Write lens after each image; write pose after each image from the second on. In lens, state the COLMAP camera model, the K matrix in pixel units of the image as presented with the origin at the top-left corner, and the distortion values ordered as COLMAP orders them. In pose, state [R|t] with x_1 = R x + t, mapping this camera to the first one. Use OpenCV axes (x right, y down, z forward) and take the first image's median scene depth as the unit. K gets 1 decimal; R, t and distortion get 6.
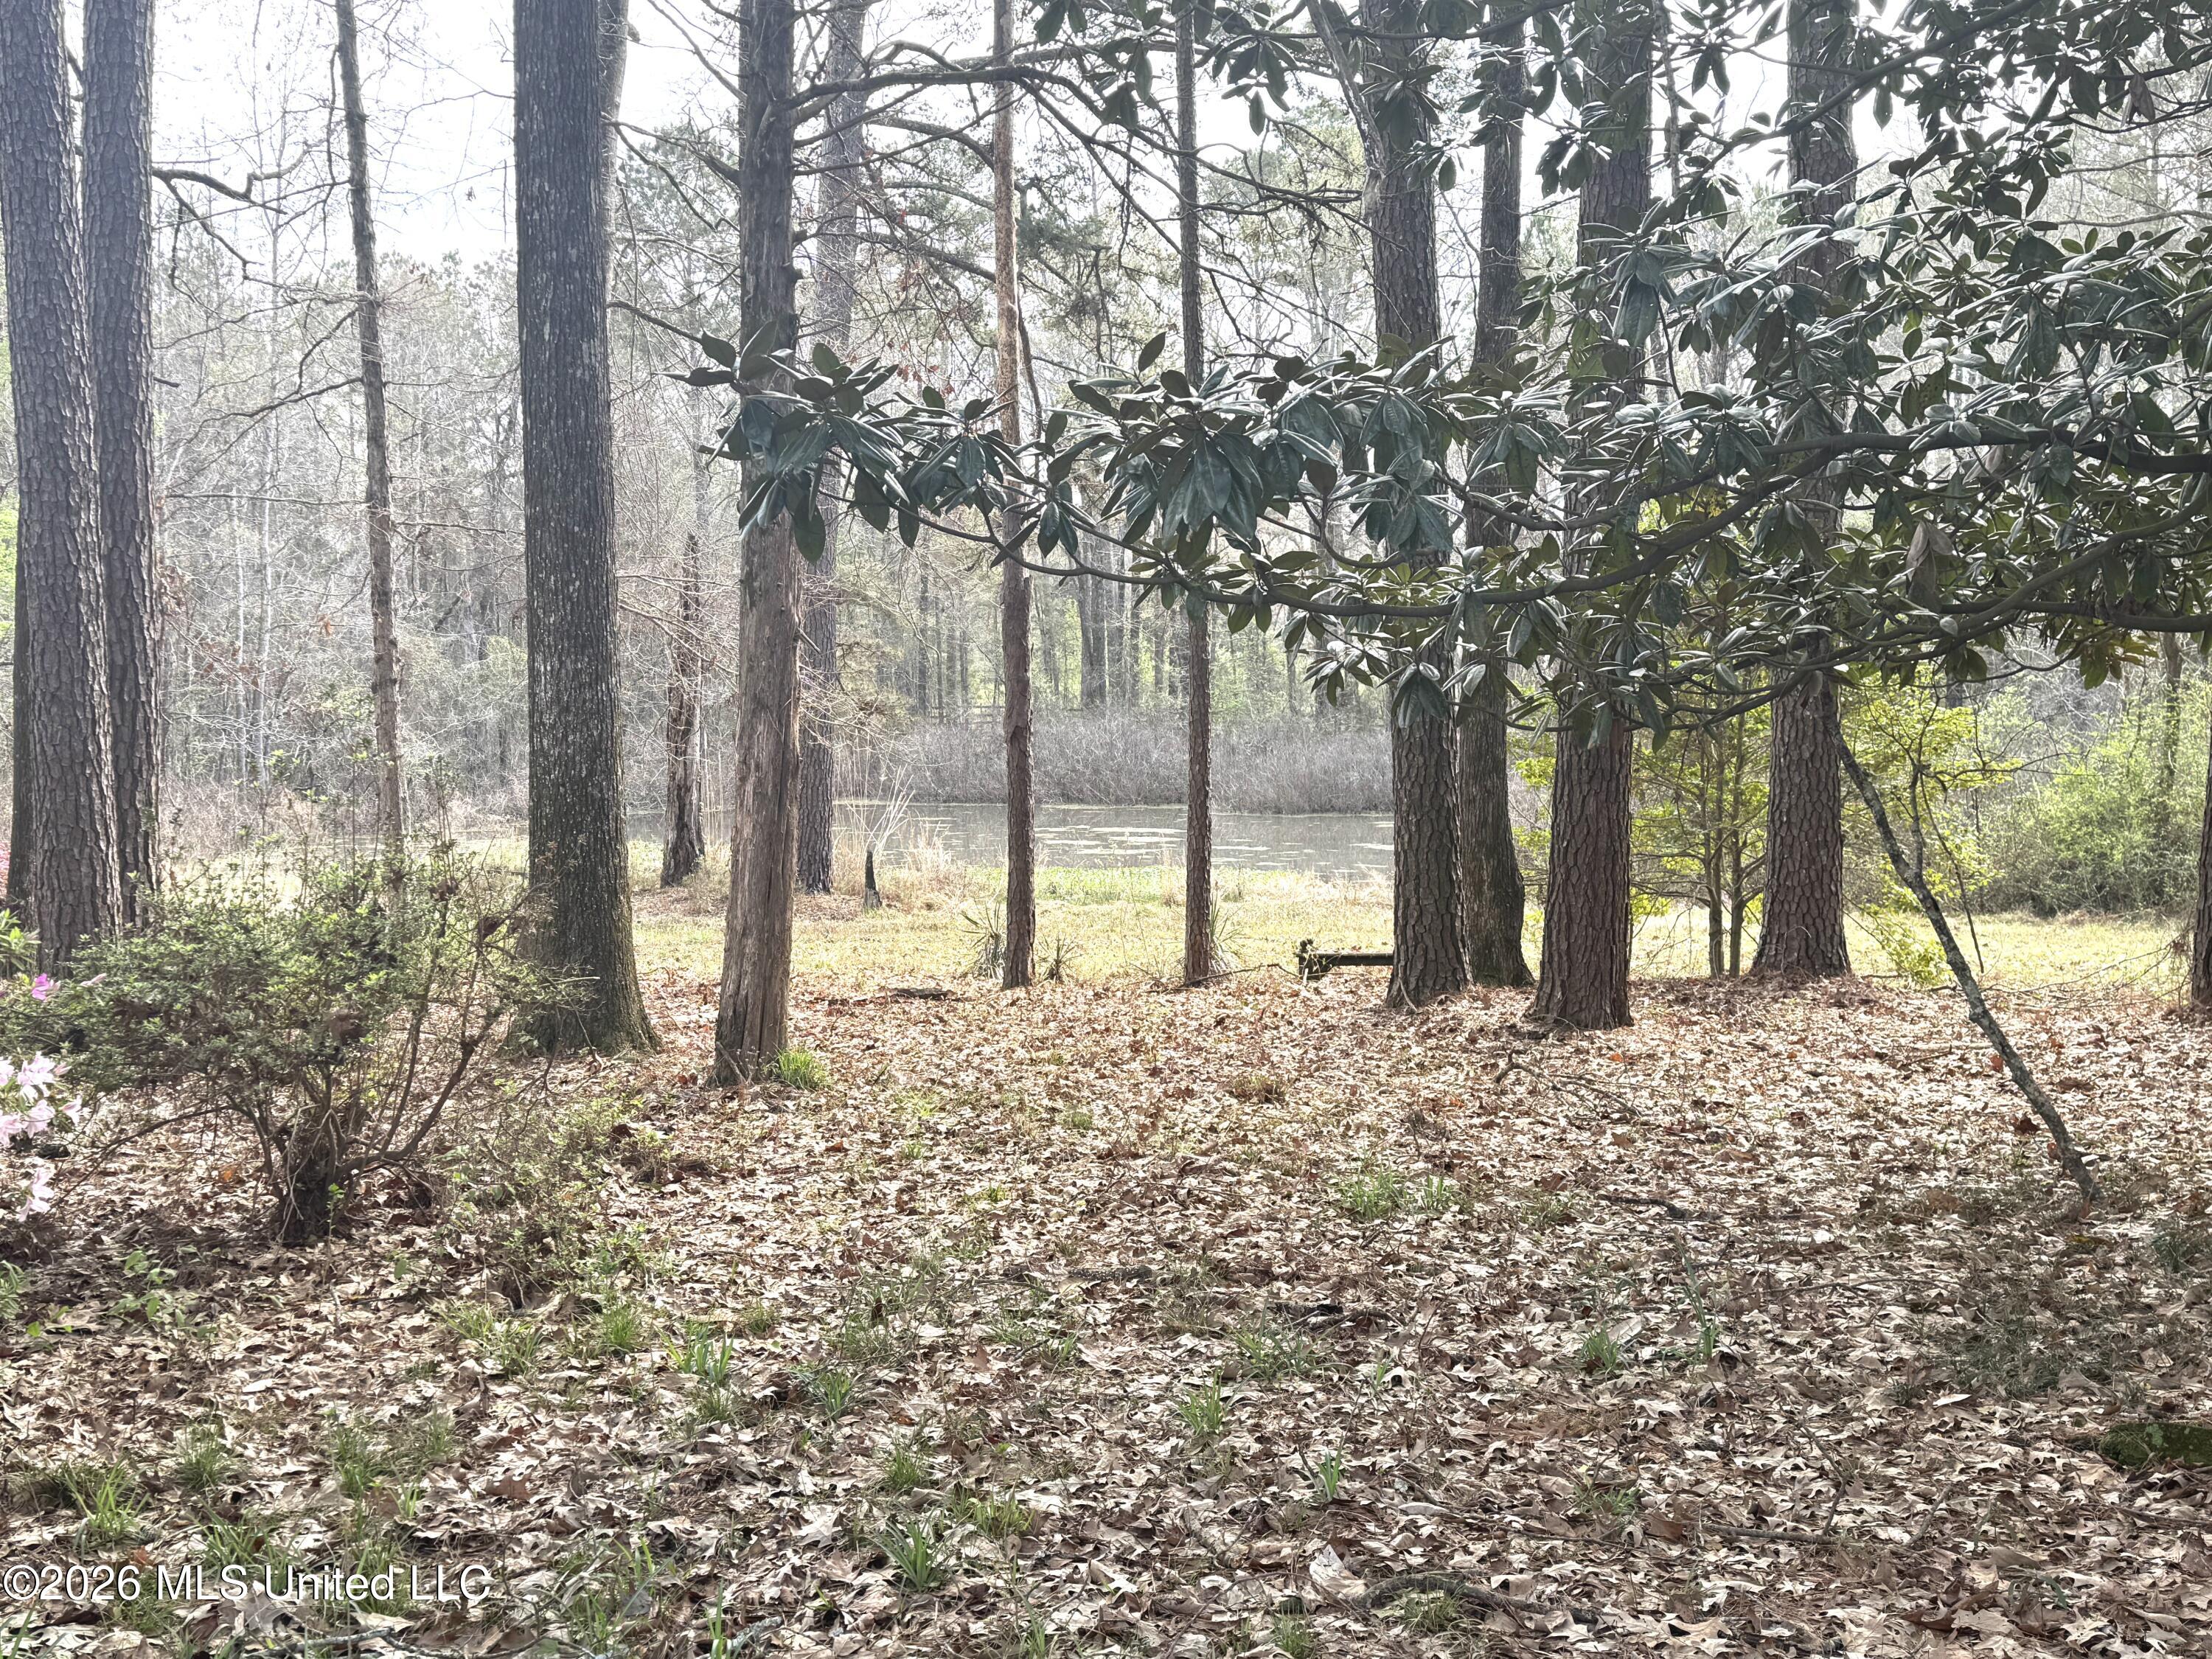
lens RADIAL K [[2316.0, 0, 1106.0], [0, 2316.0, 829.5], [0, 0, 1]] dist [-0.003939, -0.001389]
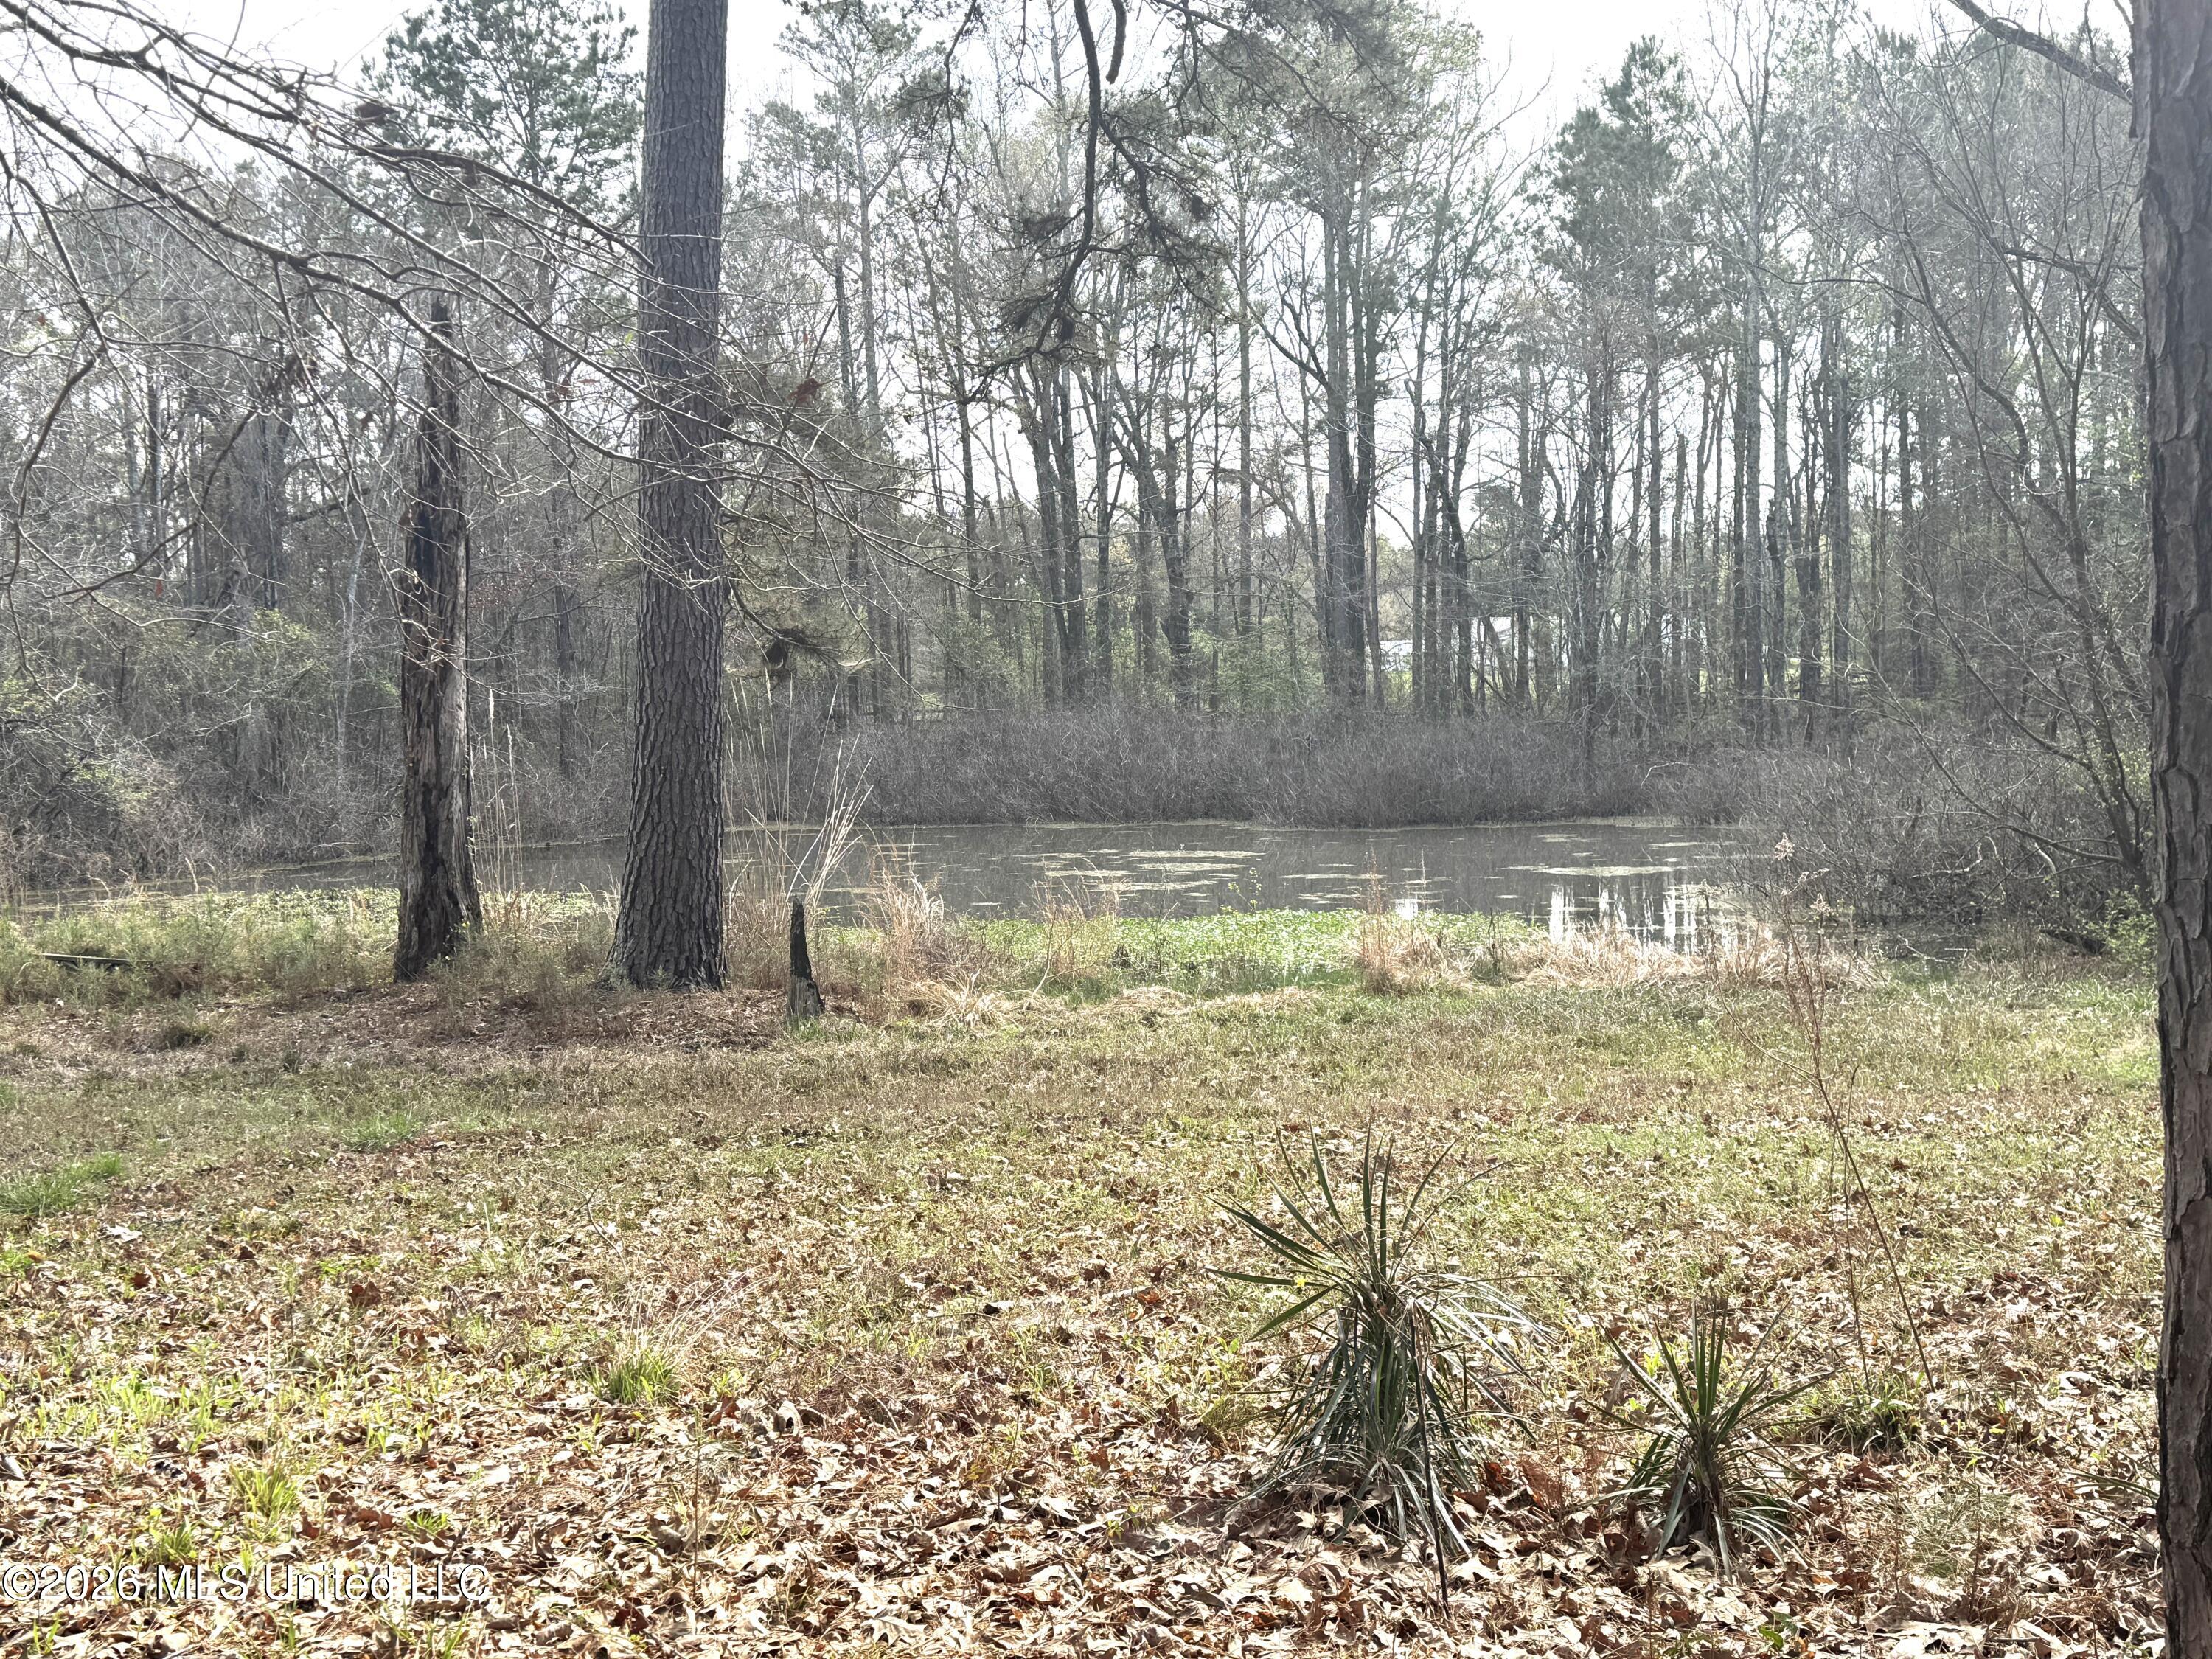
lens RADIAL K [[2390.0, 0, 1106.0], [0, 2390.0, 829.5], [0, 0, 1]] dist [0.008210, 0.005361]
pose [[0.999287, -0.024627, 0.028602, -0.047244], [0.024970, 0.999619, -0.011725, 0.001125], [-0.028302, 0.012431, 0.999522, 0.457109]]
